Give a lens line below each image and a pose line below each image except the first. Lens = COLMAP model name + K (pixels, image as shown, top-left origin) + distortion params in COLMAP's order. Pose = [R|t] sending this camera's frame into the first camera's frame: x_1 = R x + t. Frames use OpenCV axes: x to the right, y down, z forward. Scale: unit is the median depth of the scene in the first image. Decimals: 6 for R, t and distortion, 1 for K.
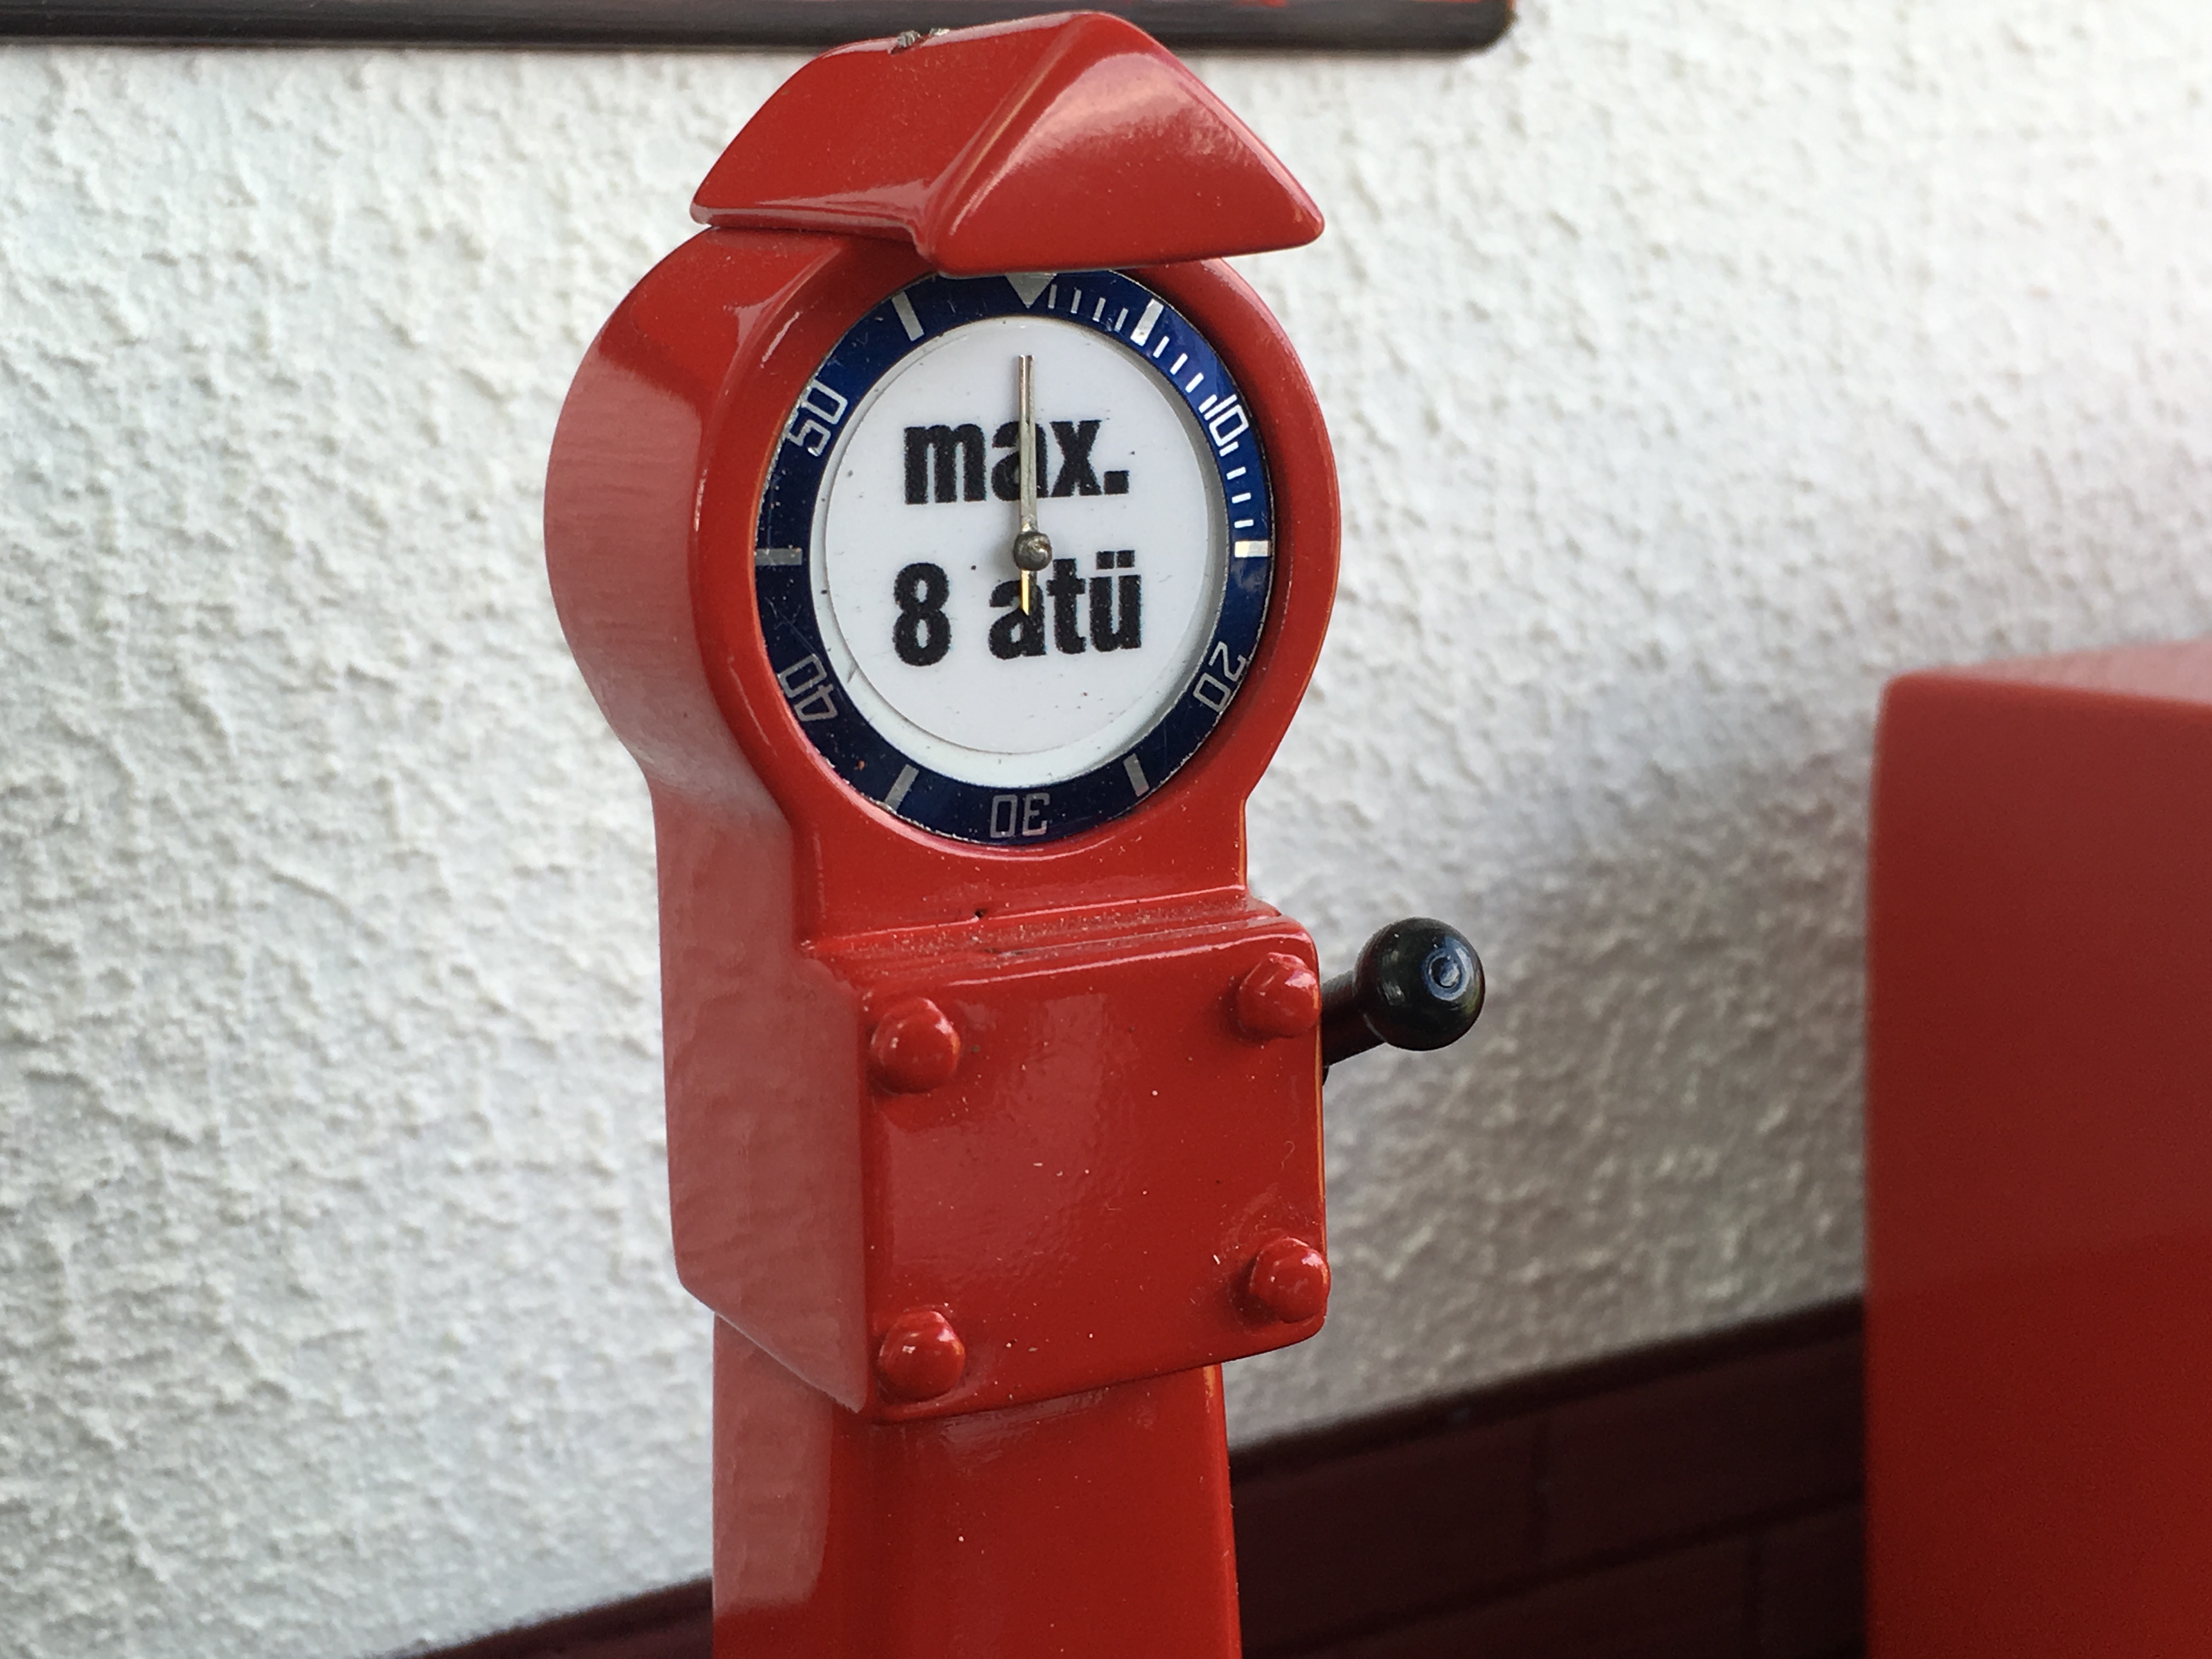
lens RADIAL K [[3209.1, 0, 1106.0], [0, 3209.1, 829.5], [0, 0, 1]] dist [0.007521, 0.166222]
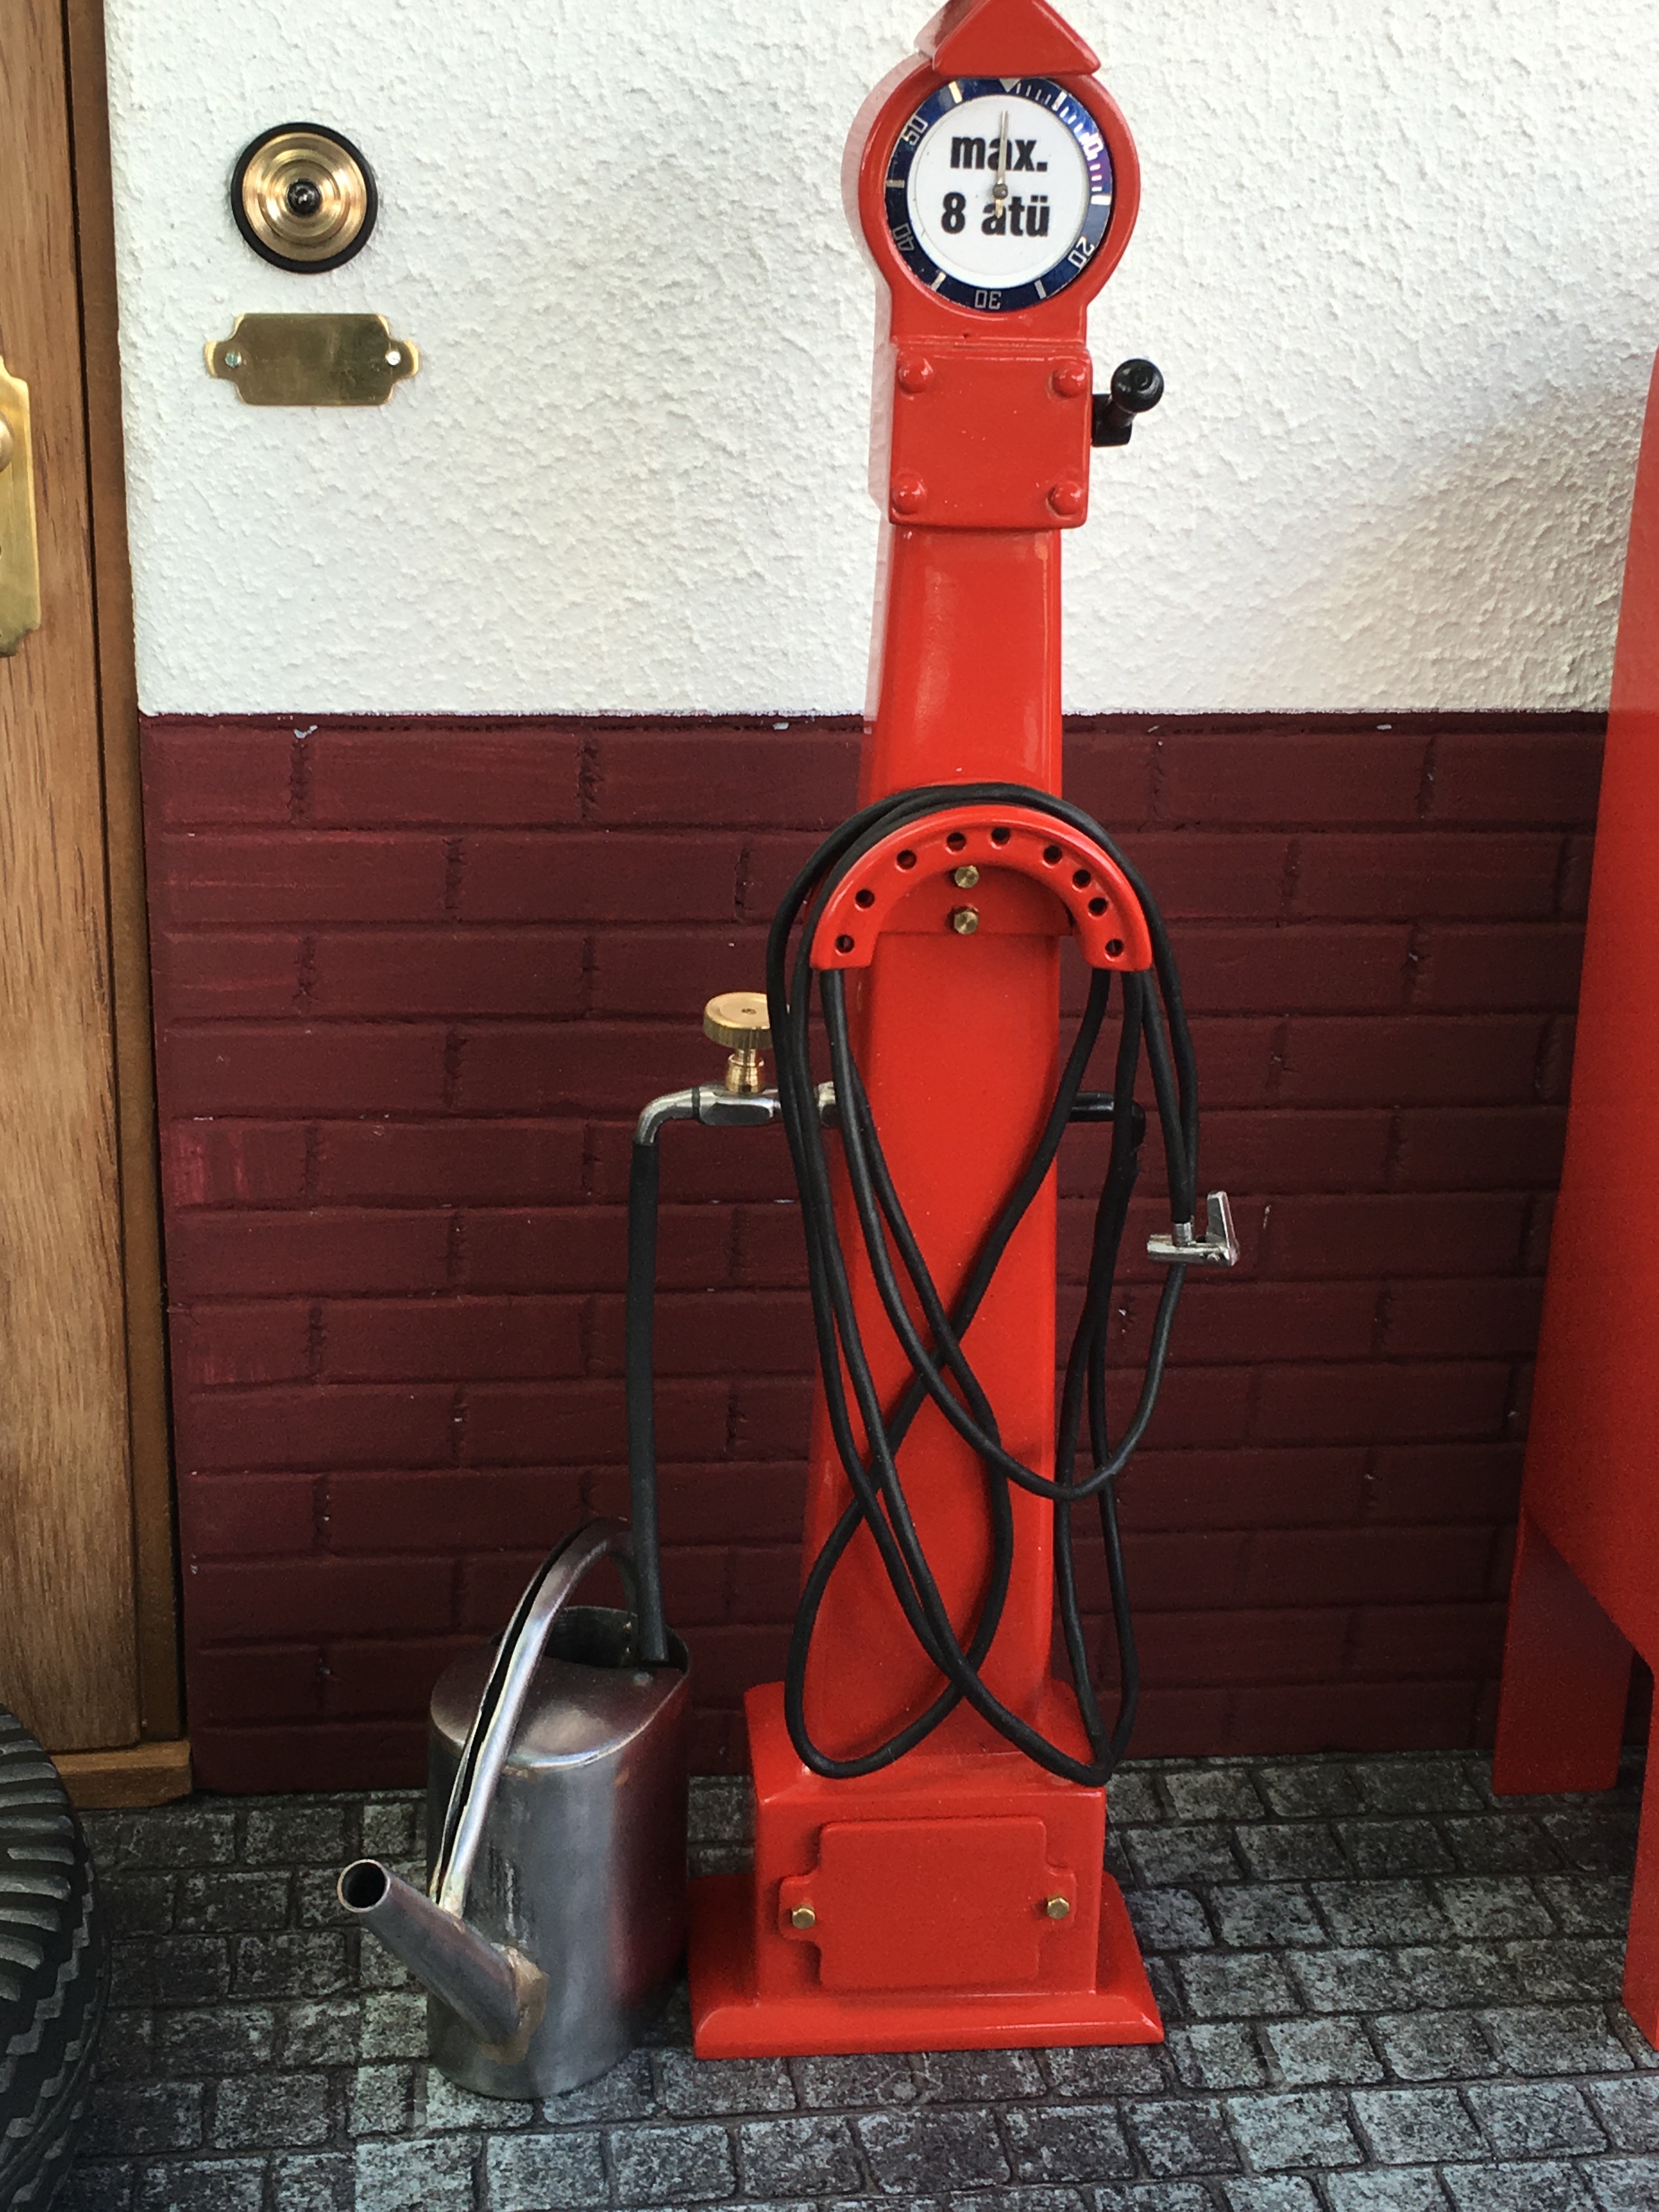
lens RADIAL K [[3102.2, 0, 815.7], [0, 3102.2, 1102.9], [0, 0, 1]] dist [0.013651, 0.075773]
pose [[0.919547, 0.179389, -0.349647, 0.611914], [-0.121192, 0.975816, 0.181922, 0.138142], [0.373826, -0.124912, 0.919049, -1.036611]]
